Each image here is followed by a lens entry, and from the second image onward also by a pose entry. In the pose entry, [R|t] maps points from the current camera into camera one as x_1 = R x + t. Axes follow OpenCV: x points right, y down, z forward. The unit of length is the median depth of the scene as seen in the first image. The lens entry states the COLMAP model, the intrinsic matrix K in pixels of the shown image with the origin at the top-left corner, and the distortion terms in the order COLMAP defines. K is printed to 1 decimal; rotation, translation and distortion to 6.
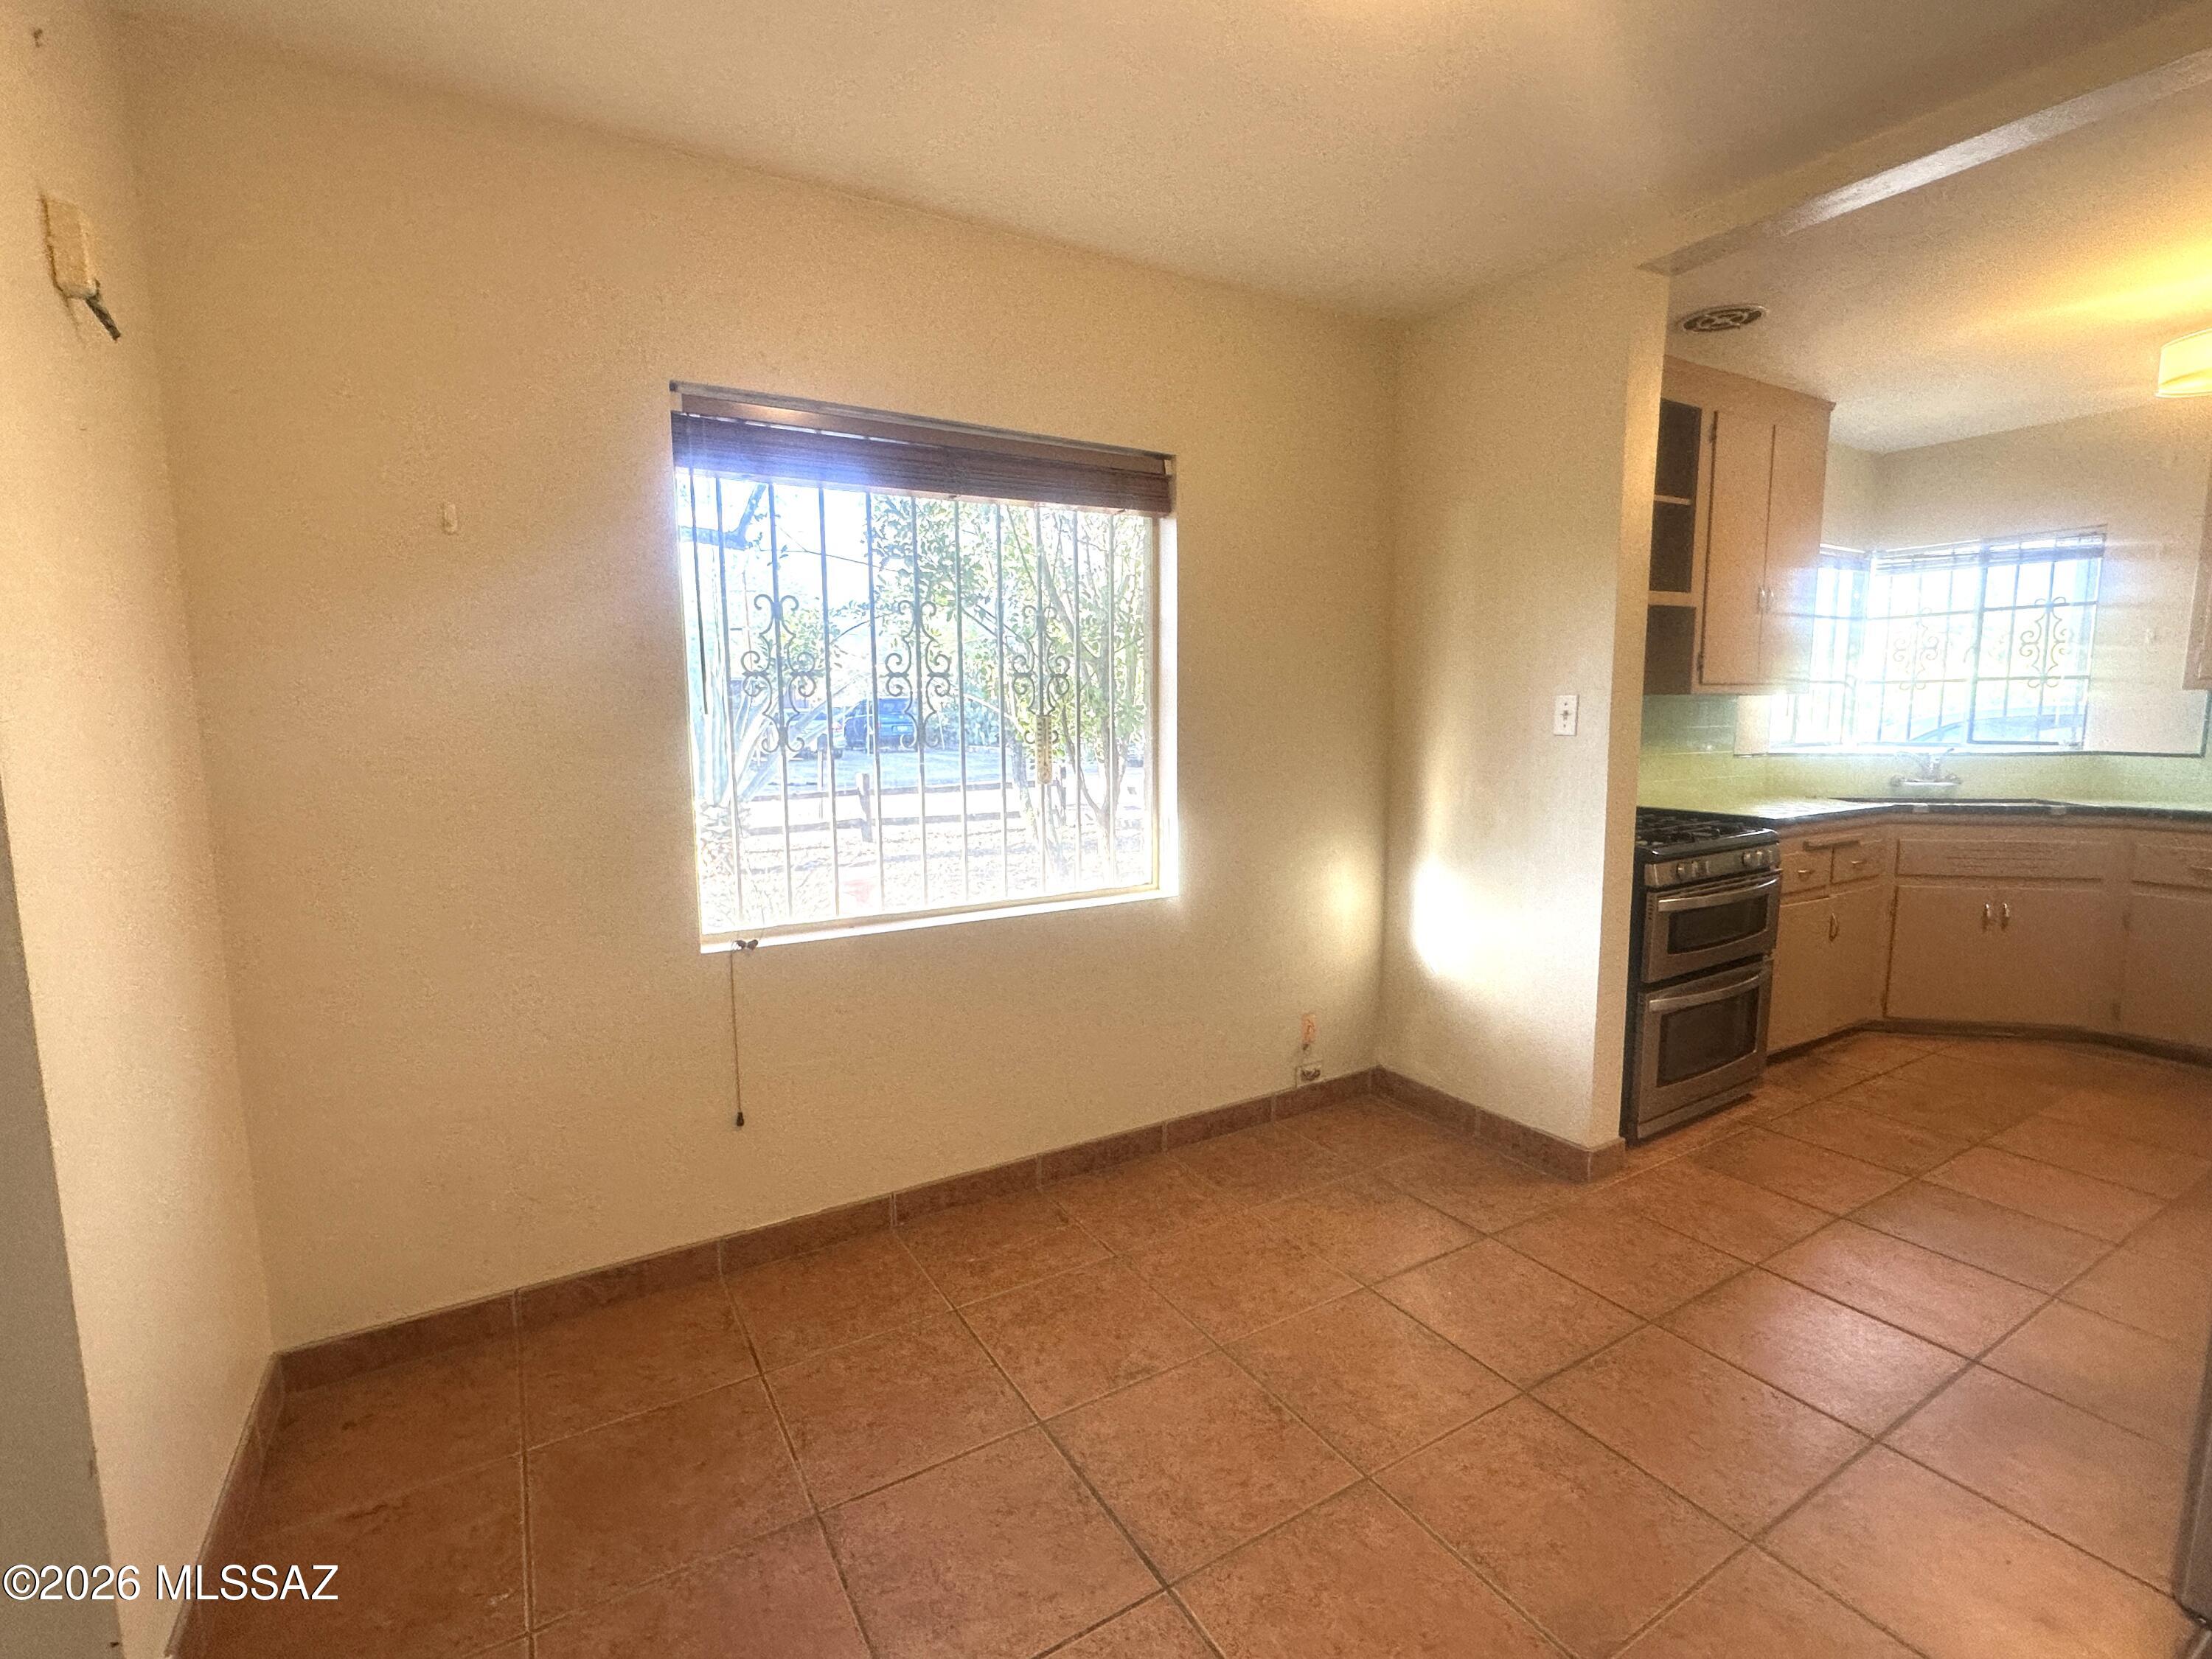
lens RADIAL K [[1013.3, 0, 1106.0], [0, 1013.3, 829.5], [0, 0, 1]] dist [-0.003662, -0.000255]
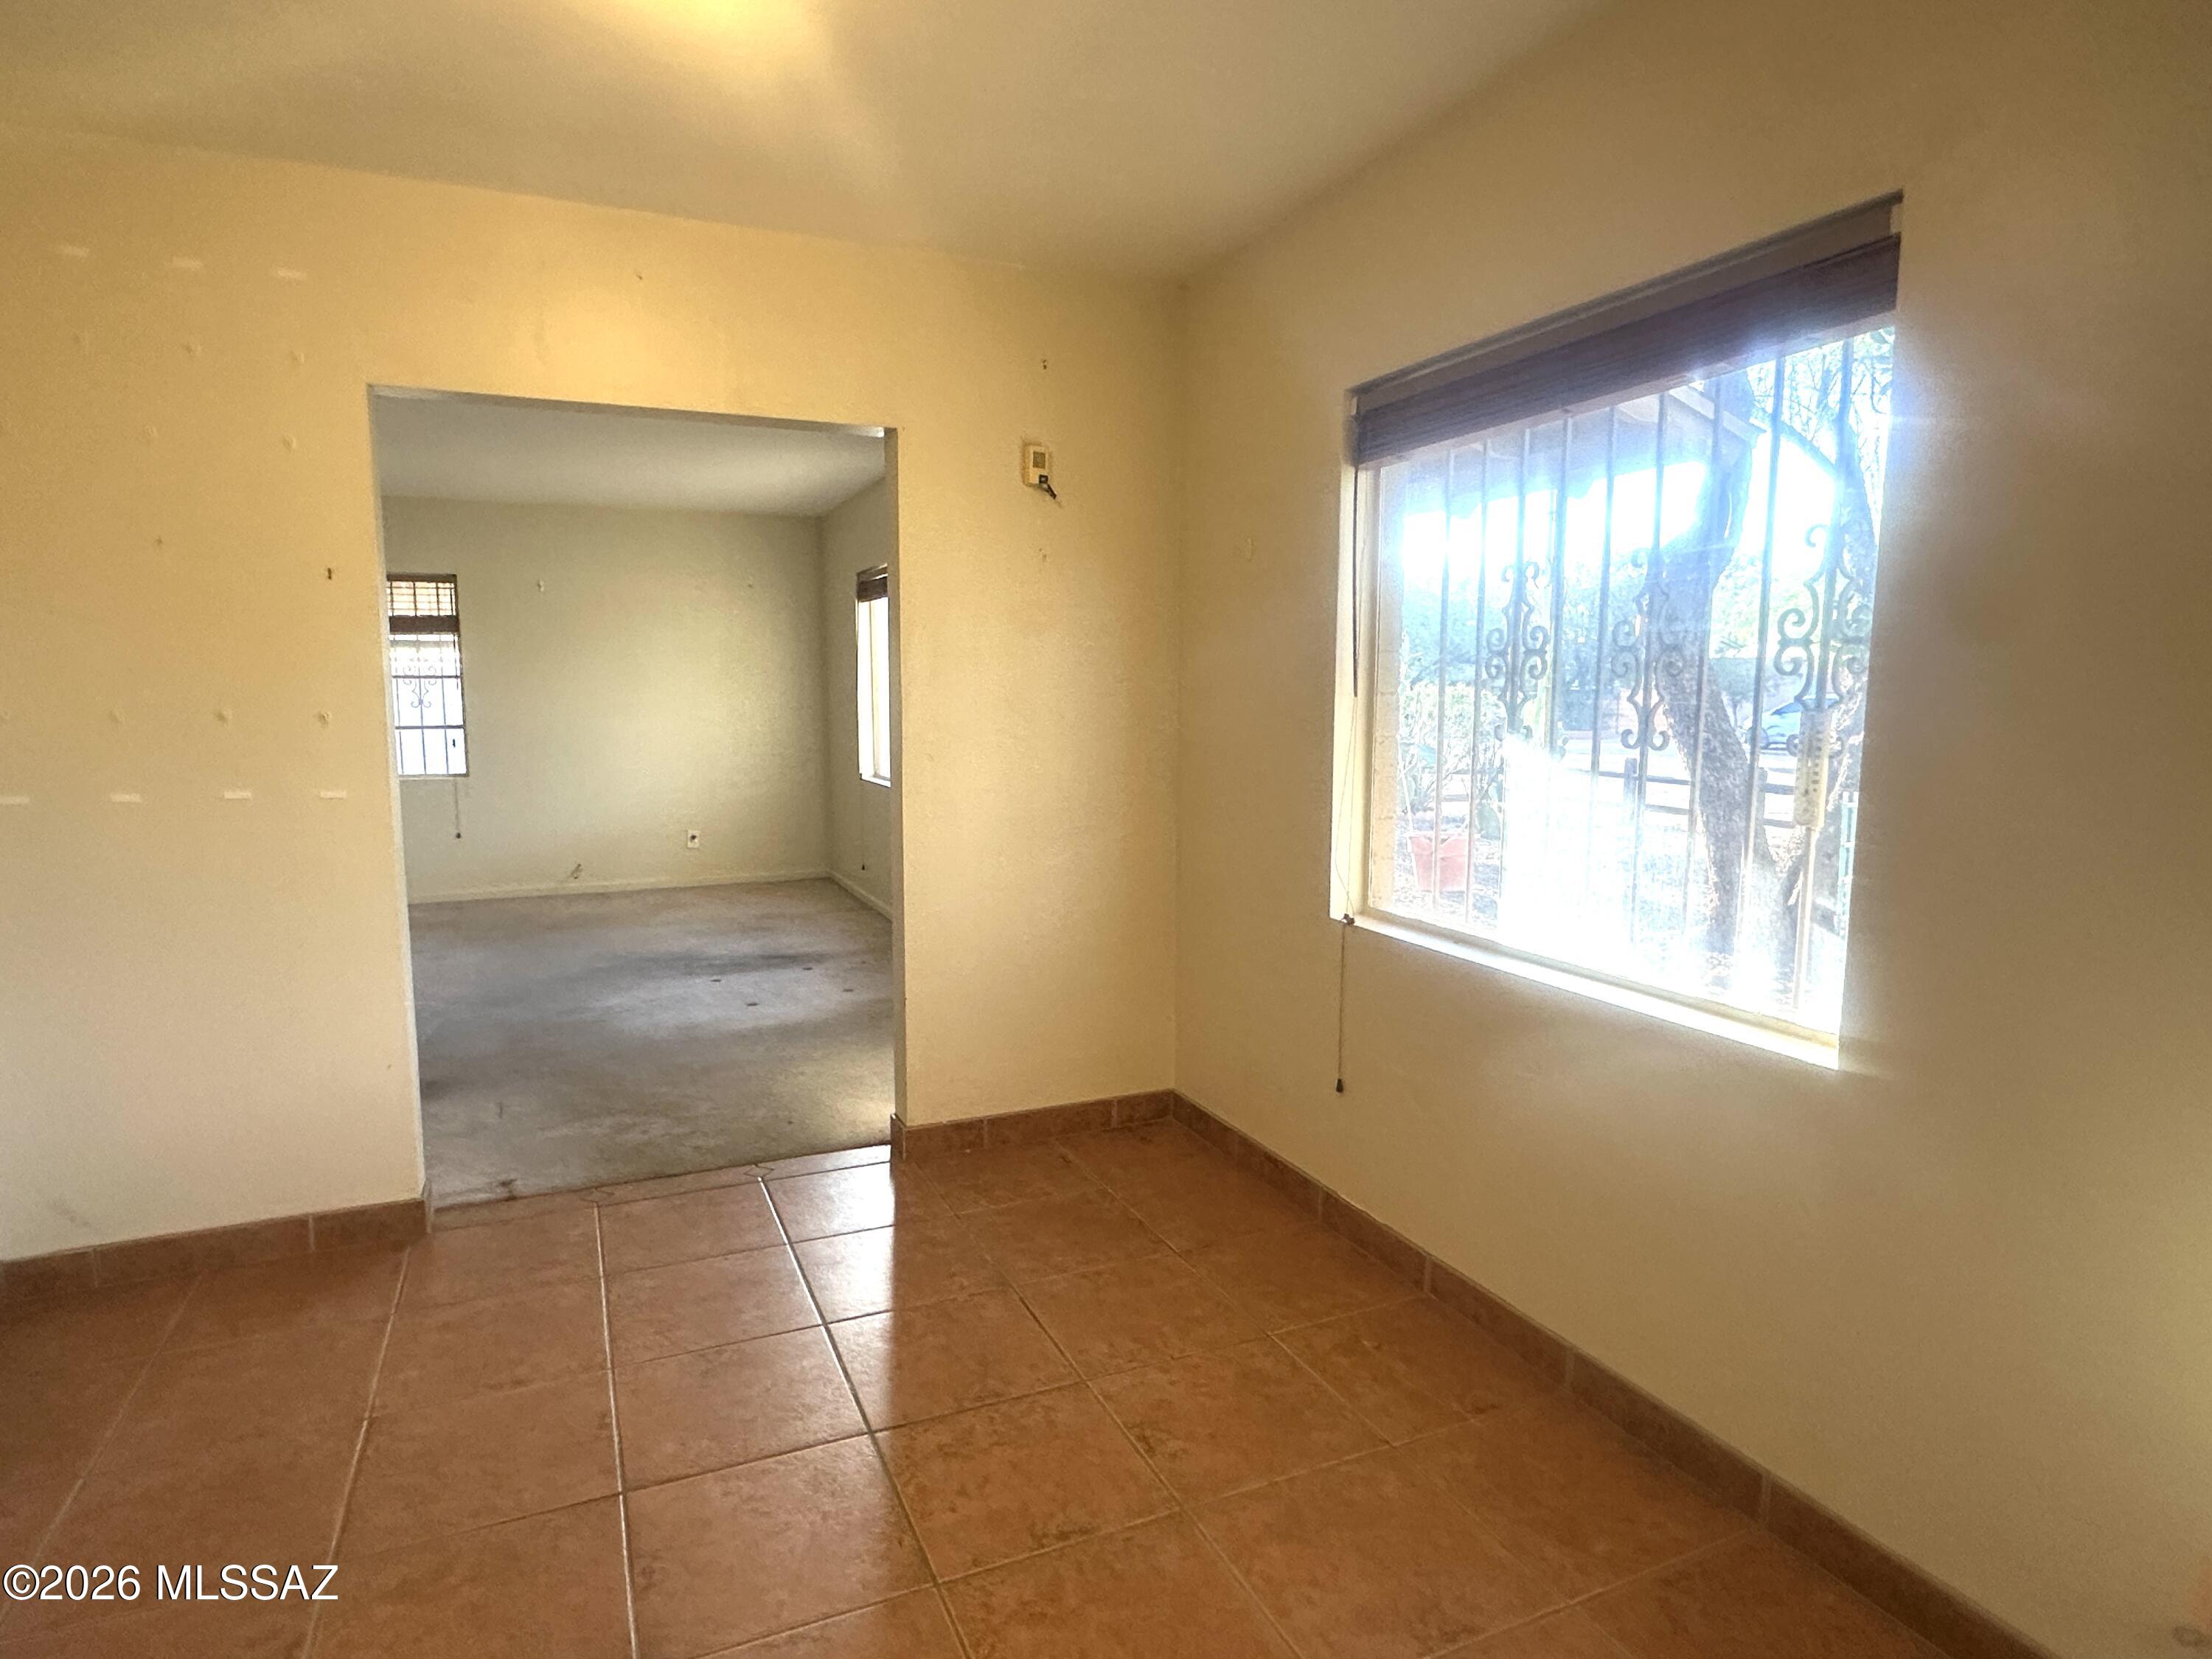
lens RADIAL K [[1273.2, 0, 1106.0], [0, 1273.2, 829.5], [0, 0, 1]] dist [0.029906, 0.000100]
pose [[-0.122911, 0.127353, -0.984212, 0.609503], [-0.112487, 0.983553, 0.141316, -0.086418], [0.986022, 0.128080, -0.106564, 0.572529]]
